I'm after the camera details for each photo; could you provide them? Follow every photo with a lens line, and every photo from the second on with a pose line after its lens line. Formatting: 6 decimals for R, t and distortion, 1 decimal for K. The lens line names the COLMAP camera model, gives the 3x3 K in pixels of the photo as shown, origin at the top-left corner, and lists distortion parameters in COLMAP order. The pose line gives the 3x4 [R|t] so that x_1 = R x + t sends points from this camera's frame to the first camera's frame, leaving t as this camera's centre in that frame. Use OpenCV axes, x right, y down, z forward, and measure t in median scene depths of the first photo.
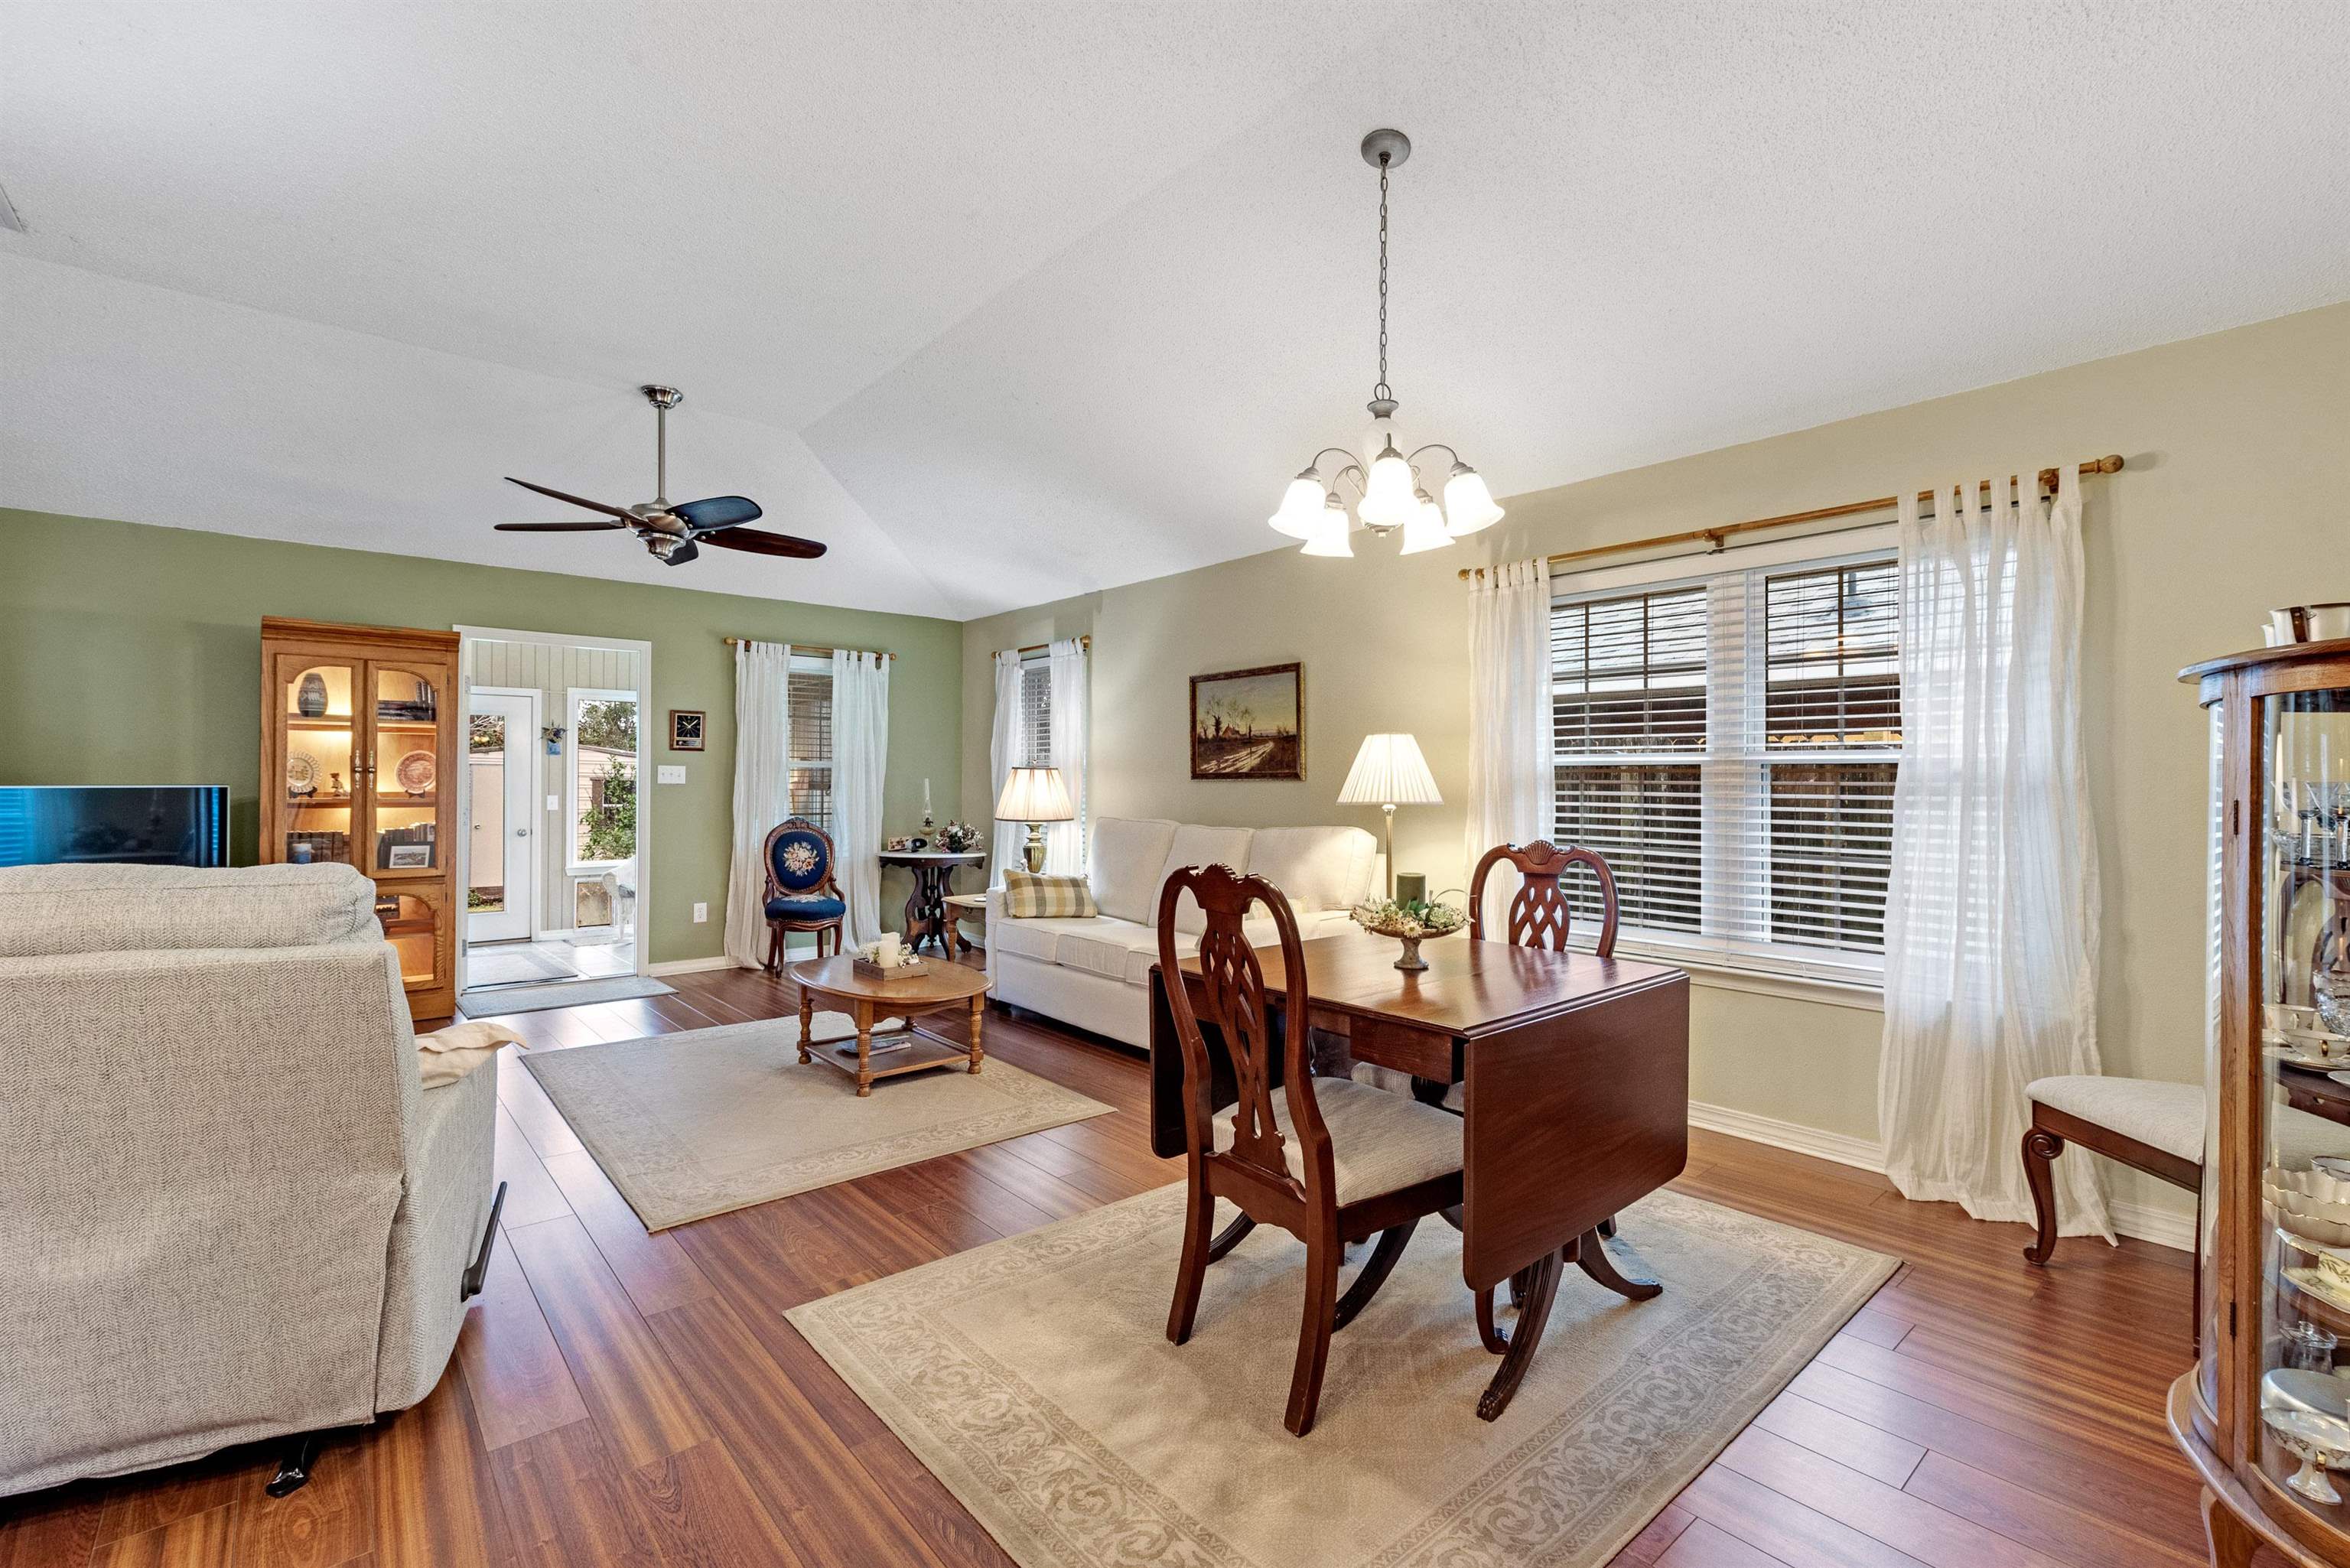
lens RADIAL K [[1036.8, 0, 1165.1], [0, 1036.8, 761.9], [0, 0, 1]] dist [0.008820, -0.002461]
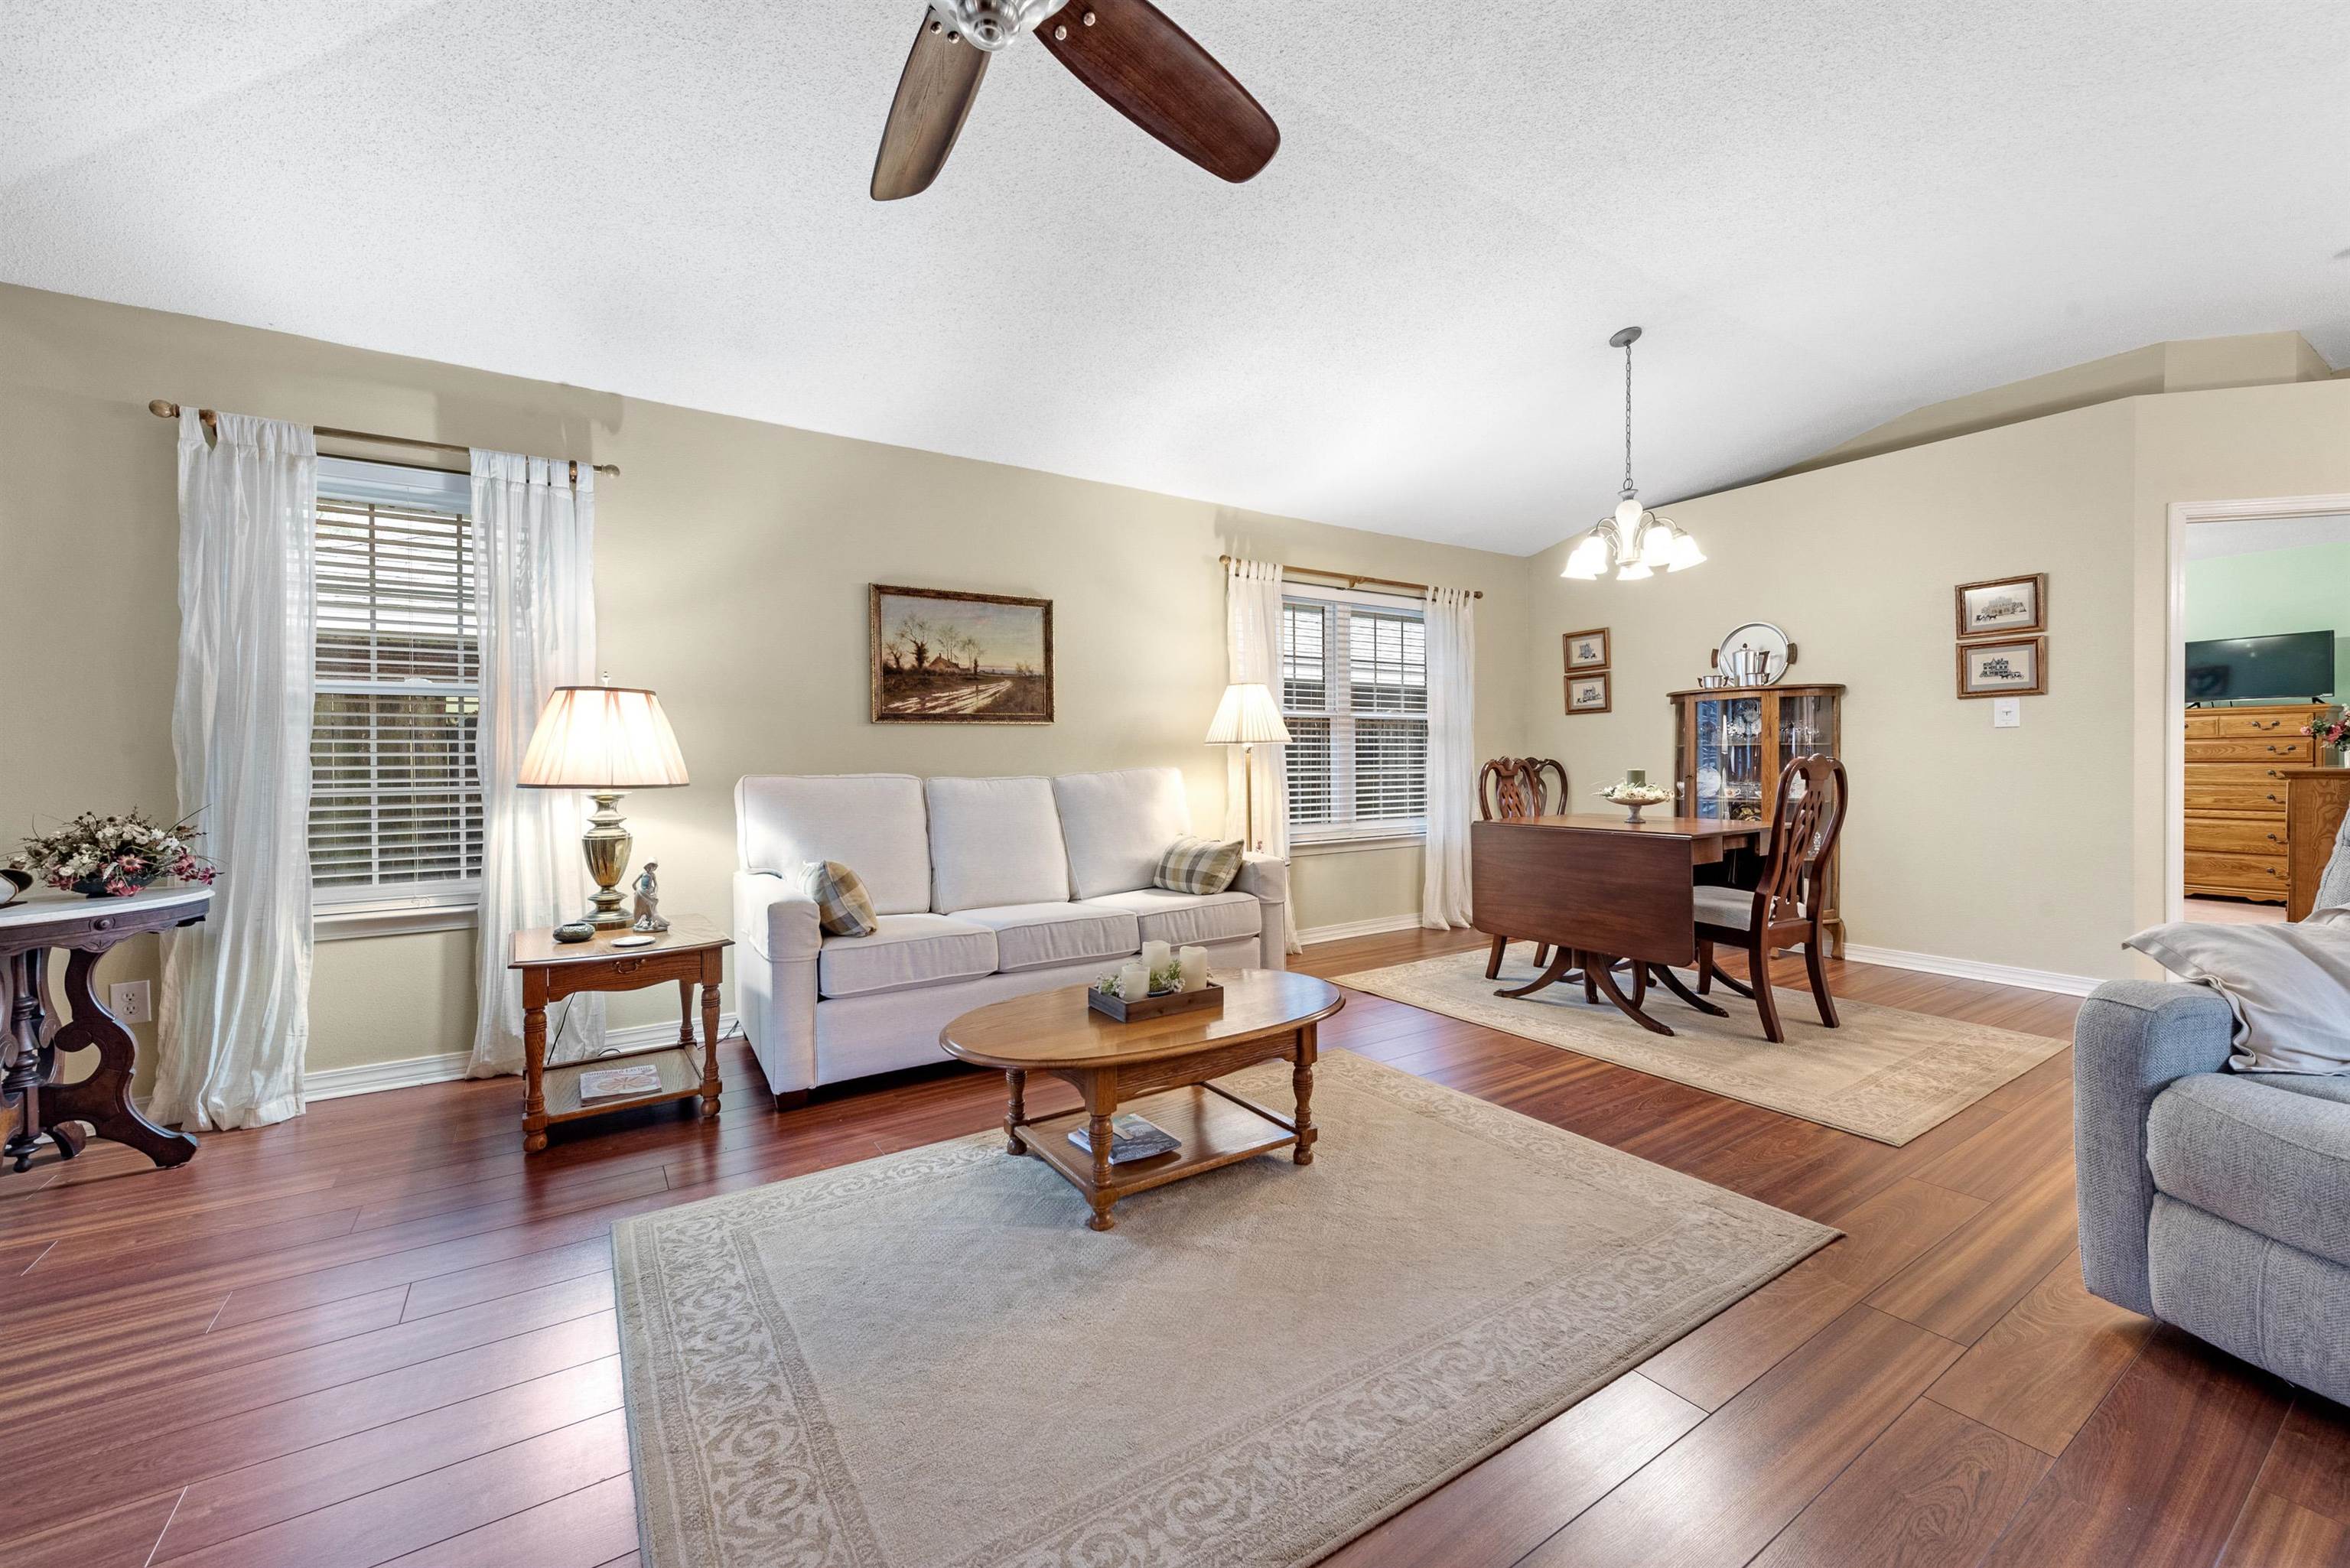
lens RADIAL K [[919.0, 0, 1179.9], [0, 919.0, 771.0], [0, 0, 1]] dist [0.008620, 0.000327]
pose [[0.116568, -0.019488, 0.992992, -0.699523], [-0.009355, 0.999742, 0.020719, 0.042661], [-0.993139, -0.011705, 0.116355, 0.793639]]
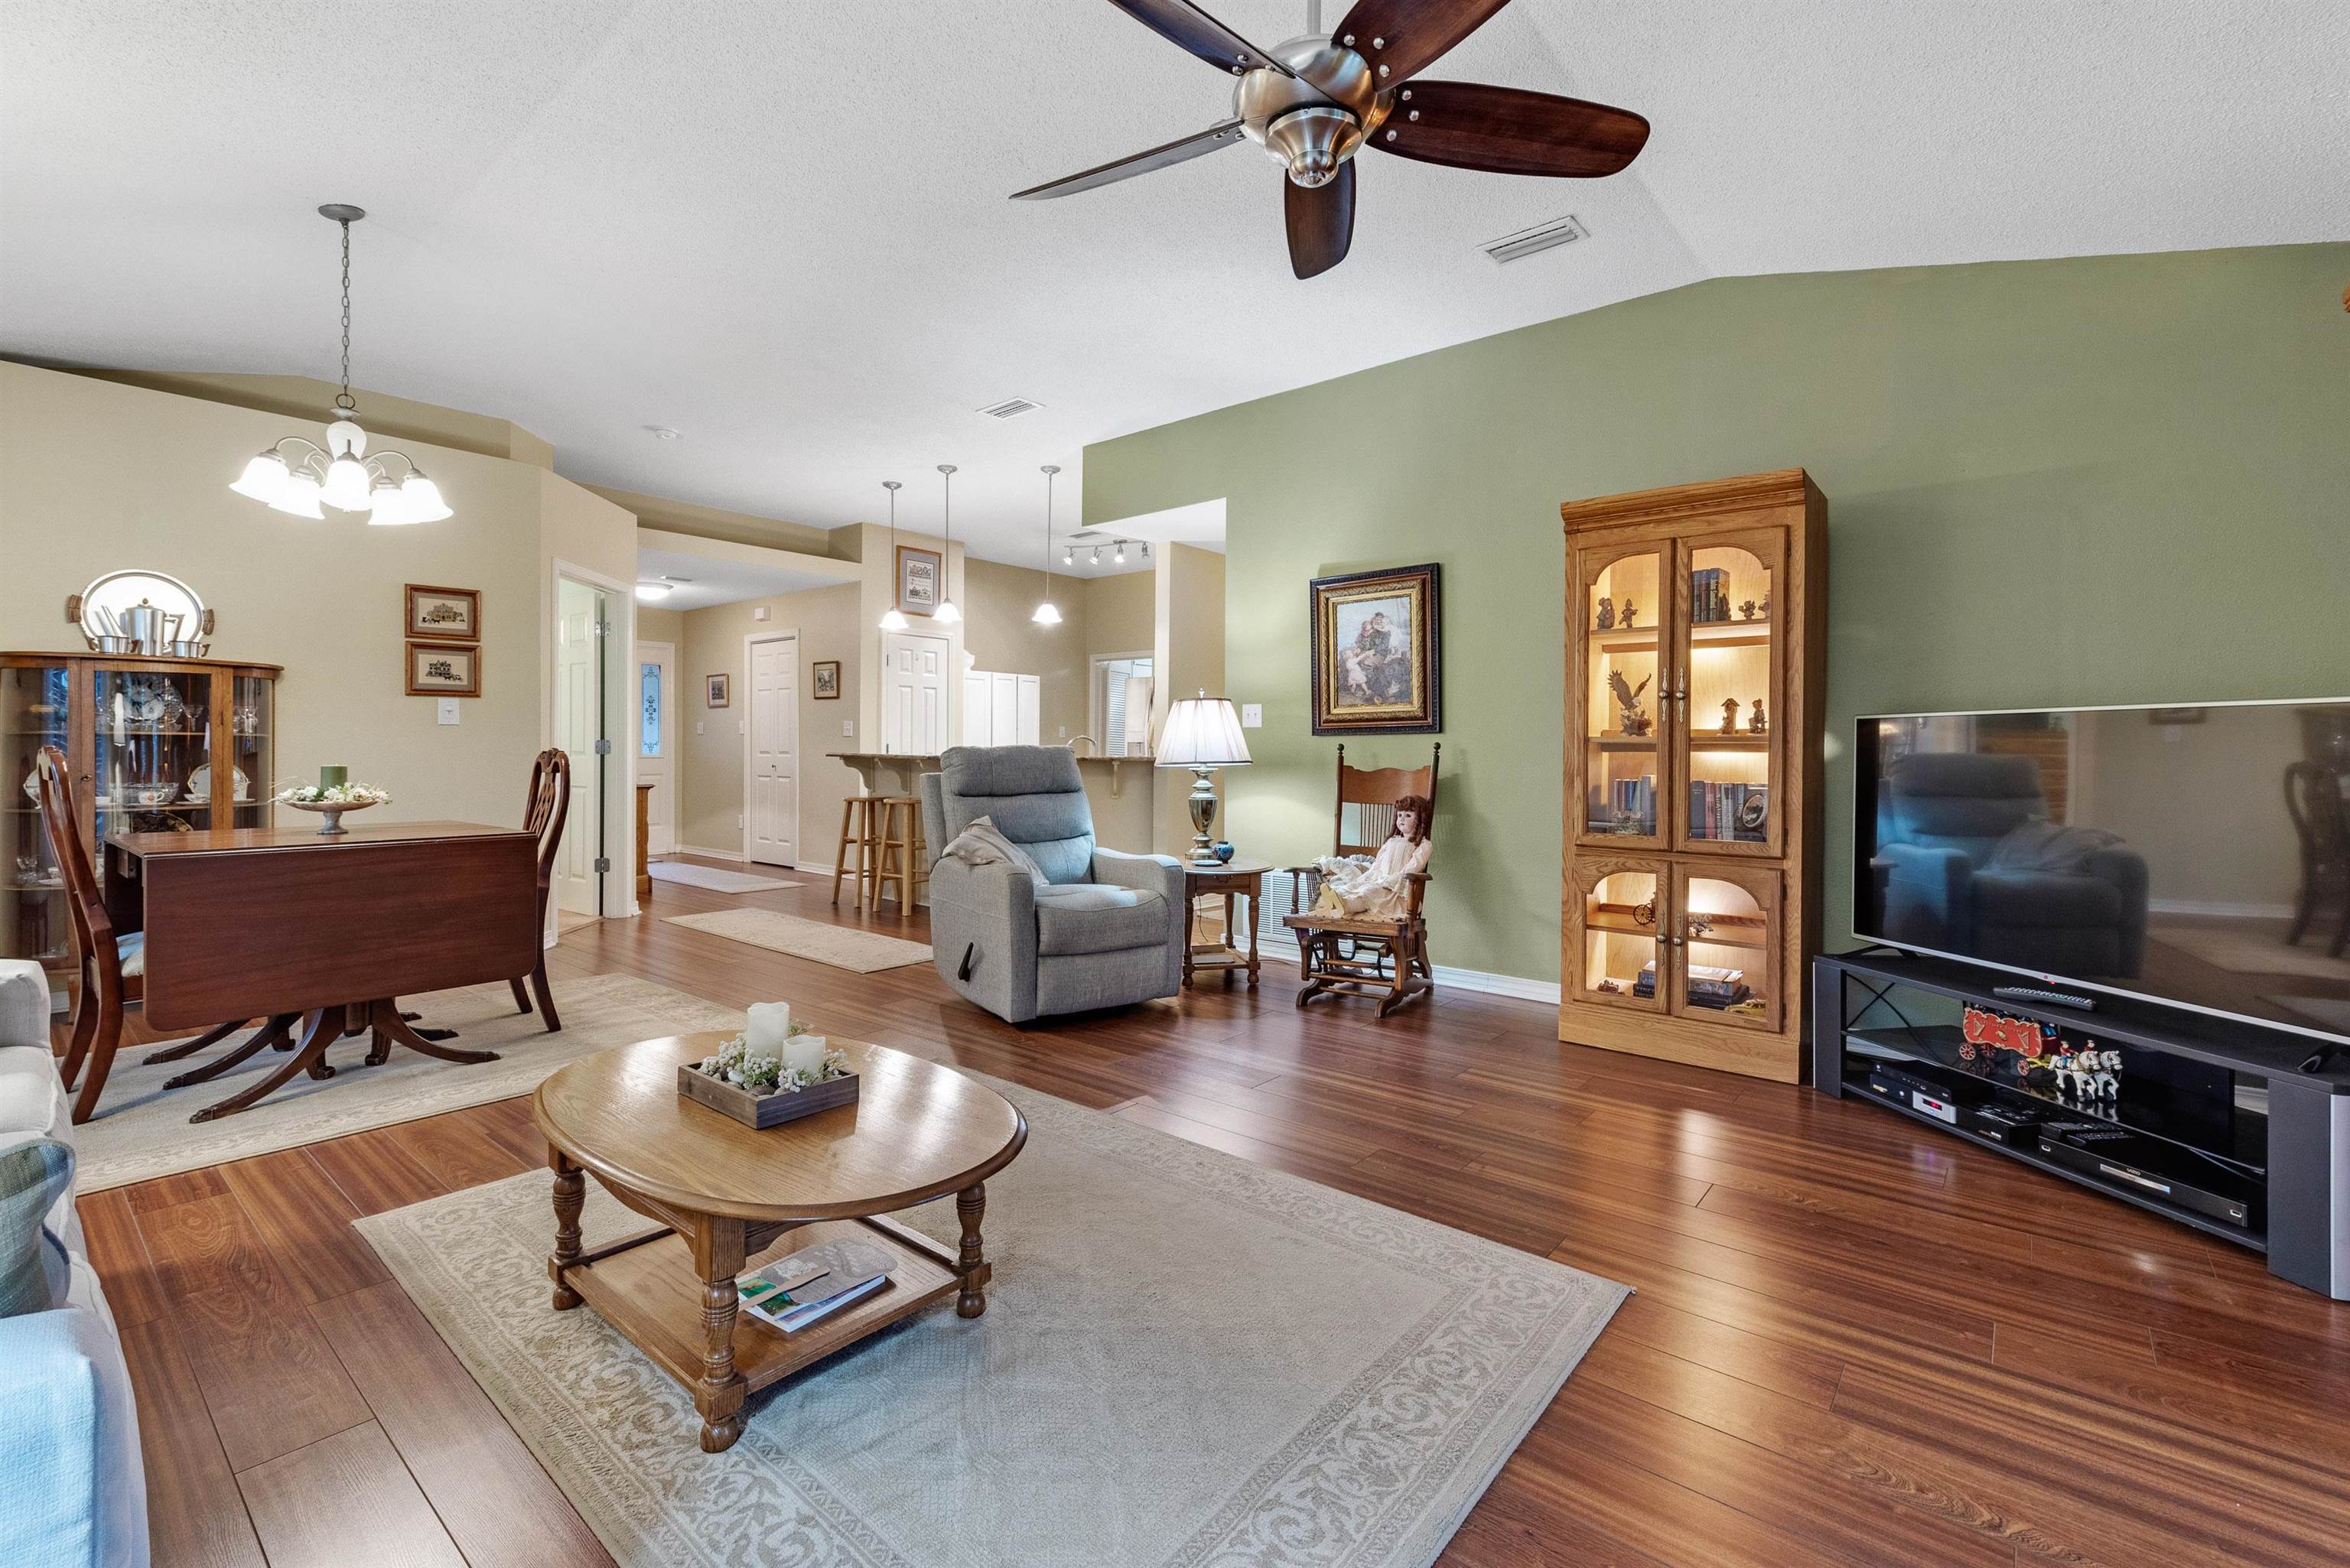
lens RADIAL K [[1036.8, 0, 1159.3], [0, 1036.8, 756.8], [0, 0, 1]] dist [0.008820, -0.002461]
pose [[-0.987820, -0.008062, -0.155392, -0.310832], [-0.006015, 0.999889, -0.013637, 0.054377], [0.155485, -0.012536, -0.987759, 1.262345]]
